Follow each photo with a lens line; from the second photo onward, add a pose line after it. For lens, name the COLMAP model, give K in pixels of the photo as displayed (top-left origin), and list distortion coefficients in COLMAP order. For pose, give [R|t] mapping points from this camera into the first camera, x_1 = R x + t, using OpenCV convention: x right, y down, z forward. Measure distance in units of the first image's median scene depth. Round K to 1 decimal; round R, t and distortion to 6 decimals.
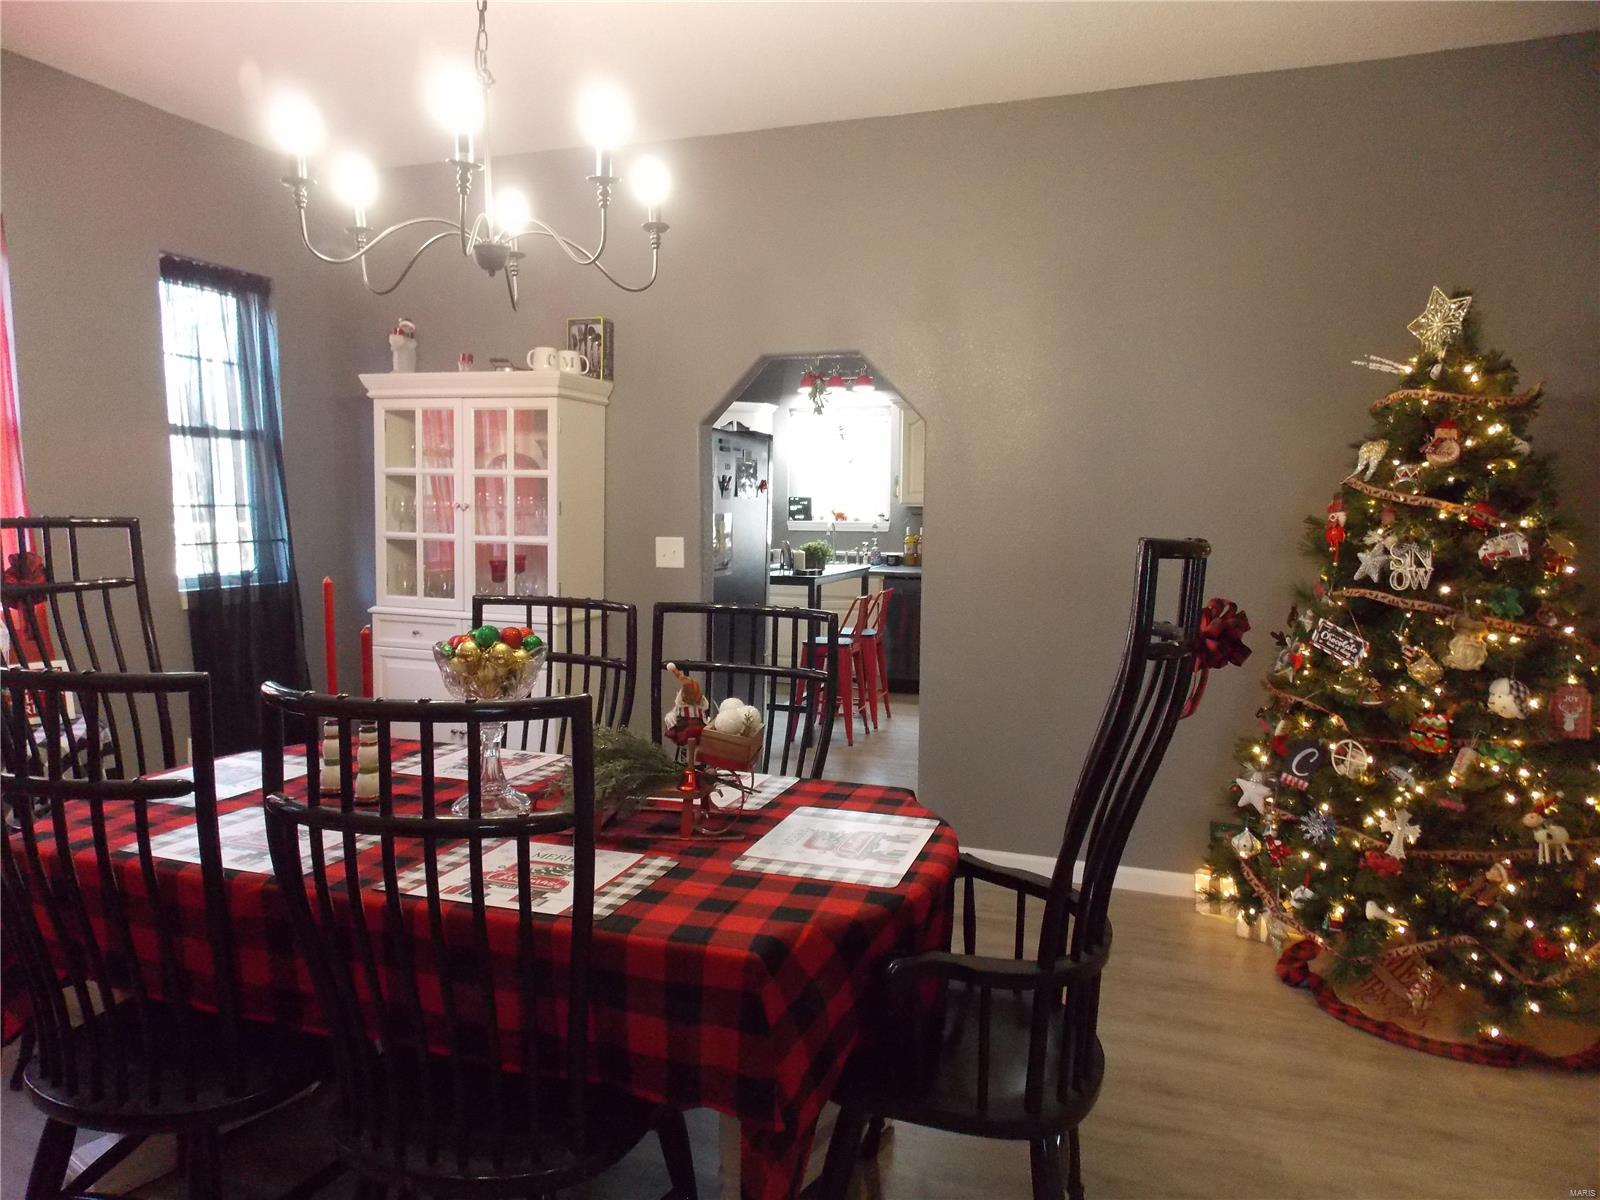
lens RADIAL K [[1068.7, 0, 800.0], [0, 1068.7, 600.0], [0, 0, 1]] dist [0.006937, 0.001730]
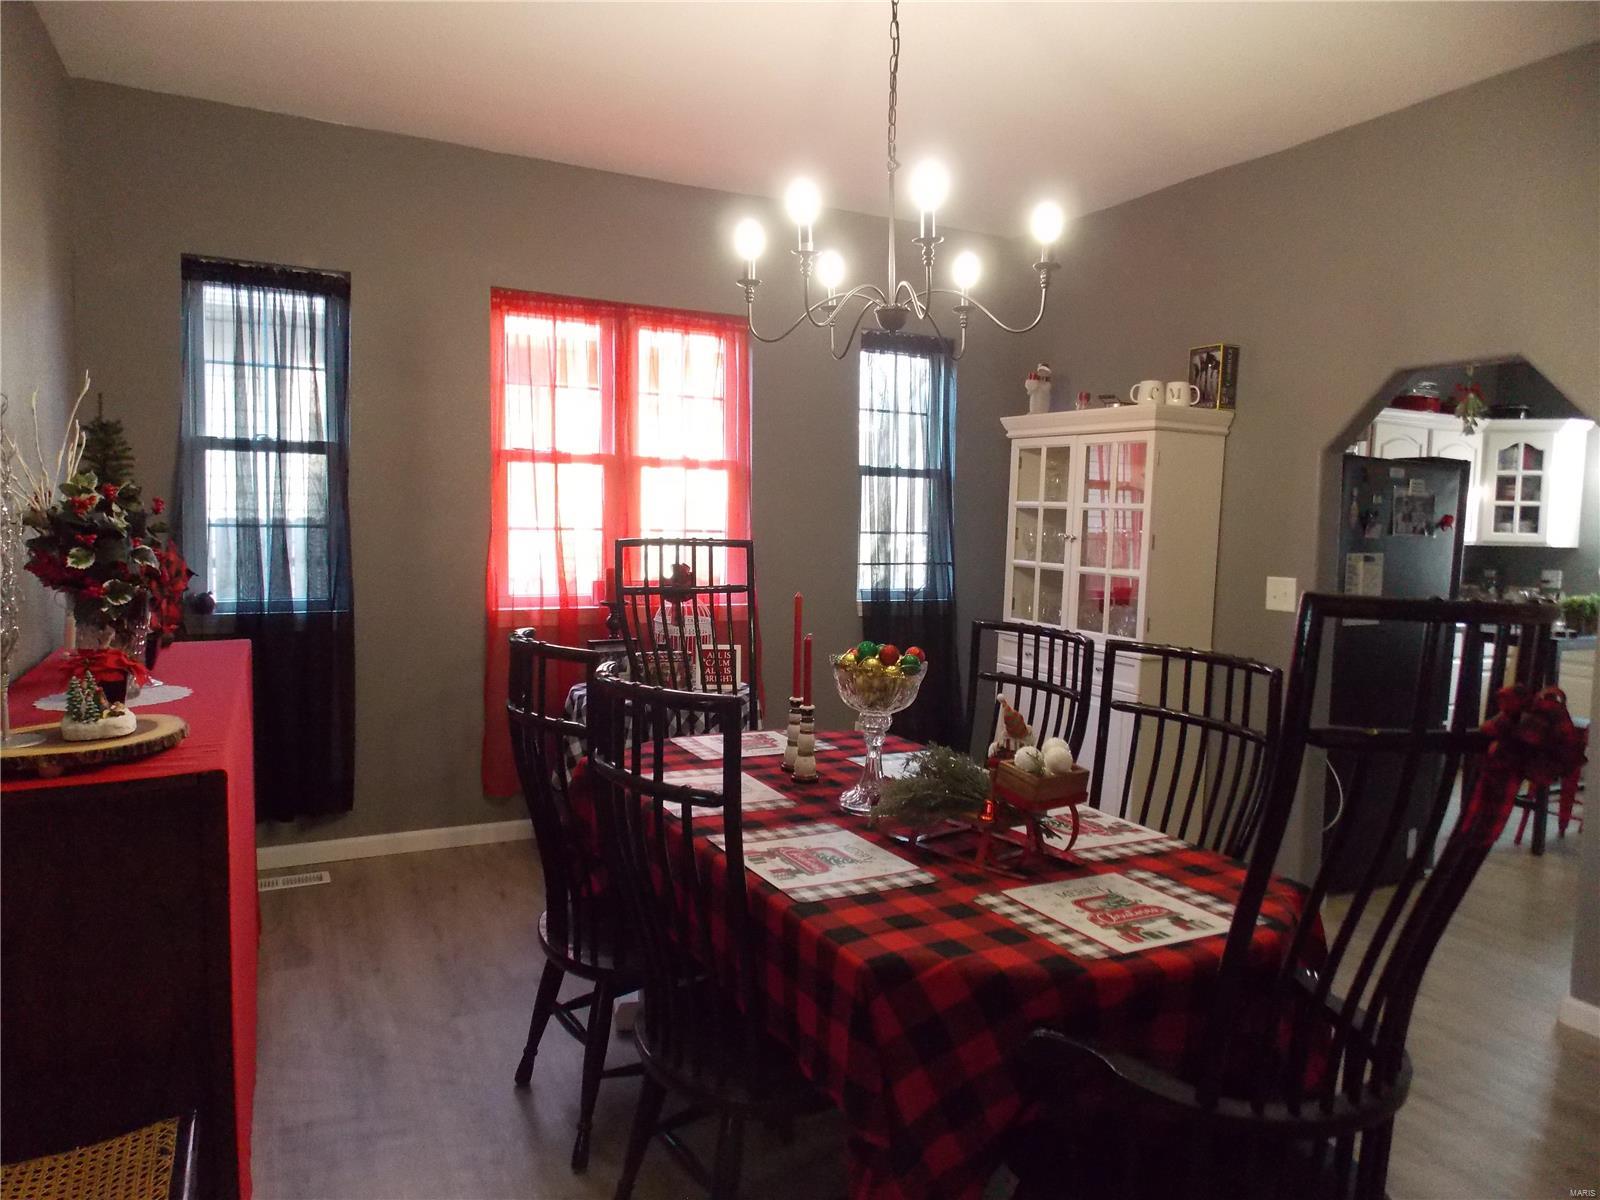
lens RADIAL K [[1068.7, 0, 800.0], [0, 1068.7, 600.0], [0, 0, 1]] dist [0.006937, 0.001730]
pose [[0.721623, 0.063509, -0.689367, 0.222438], [-0.083513, 0.996497, 0.004383, -0.009514], [0.687231, 0.054408, 0.724399, 0.063432]]
